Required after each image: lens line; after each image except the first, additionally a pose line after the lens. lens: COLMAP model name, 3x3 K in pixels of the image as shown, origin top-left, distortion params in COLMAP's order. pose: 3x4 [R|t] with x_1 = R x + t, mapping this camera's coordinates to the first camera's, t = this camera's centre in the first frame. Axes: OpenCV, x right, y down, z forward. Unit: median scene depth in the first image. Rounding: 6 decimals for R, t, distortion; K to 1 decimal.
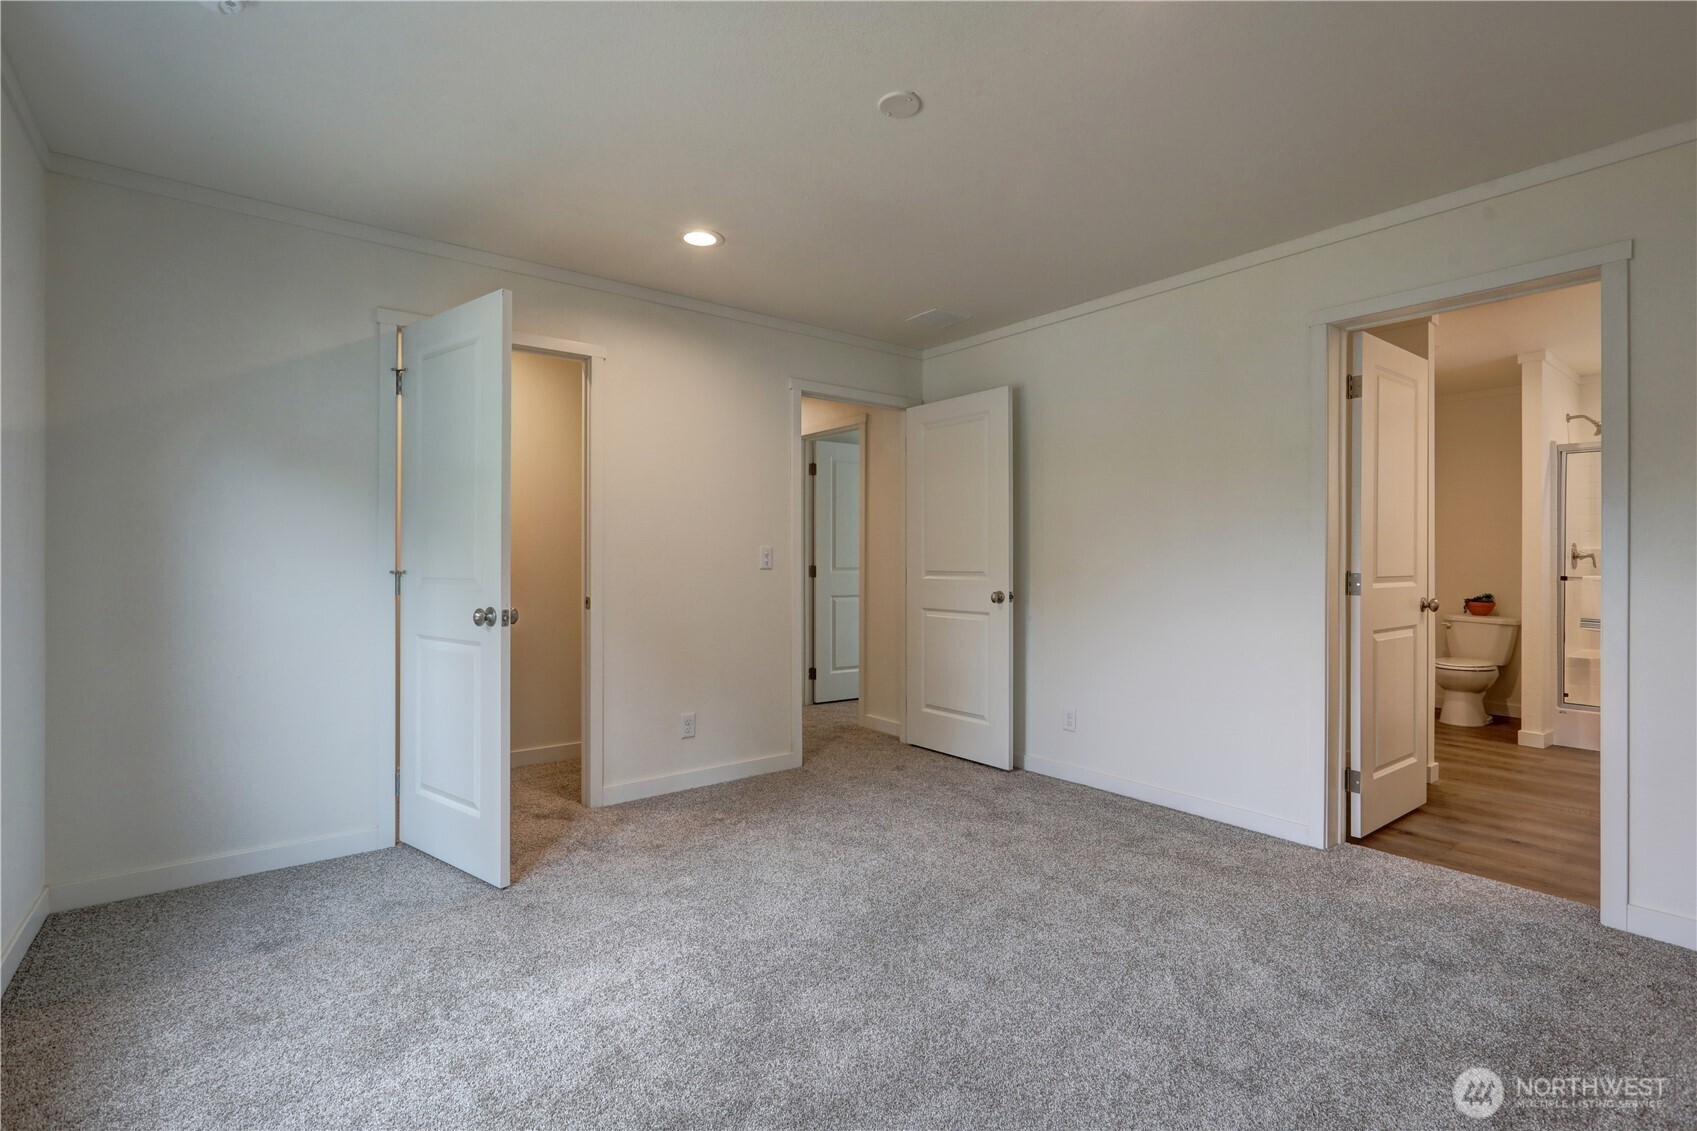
lens RADIAL K [[769.5, 0, 847.0], [0, 769.5, 553.4], [0, 0, 1]] dist [0.001365, -0.002116]
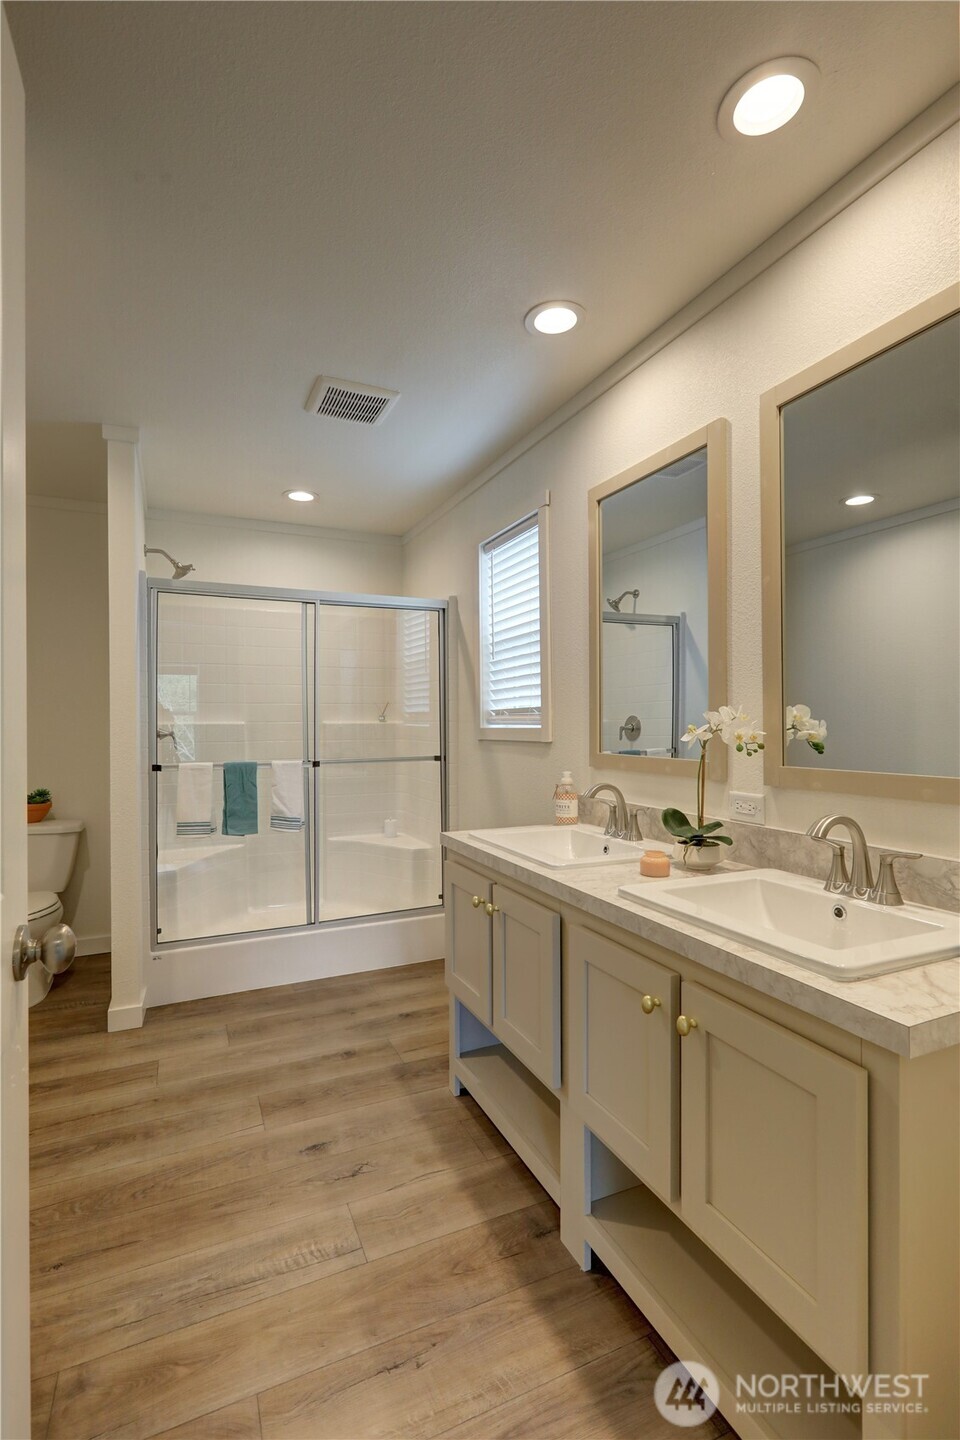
lens RADIAL K [[652.9, 0, 475.5], [0, 652.9, 727.2], [0, 0, 1]] dist [0.001365, -0.002116]
pose [[0.215424, -0.013148, 0.976432, 0.405453], [-0.001232, 0.999905, 0.013736, -0.013732], [-0.976520, -0.004162, 0.215387, 0.578670]]
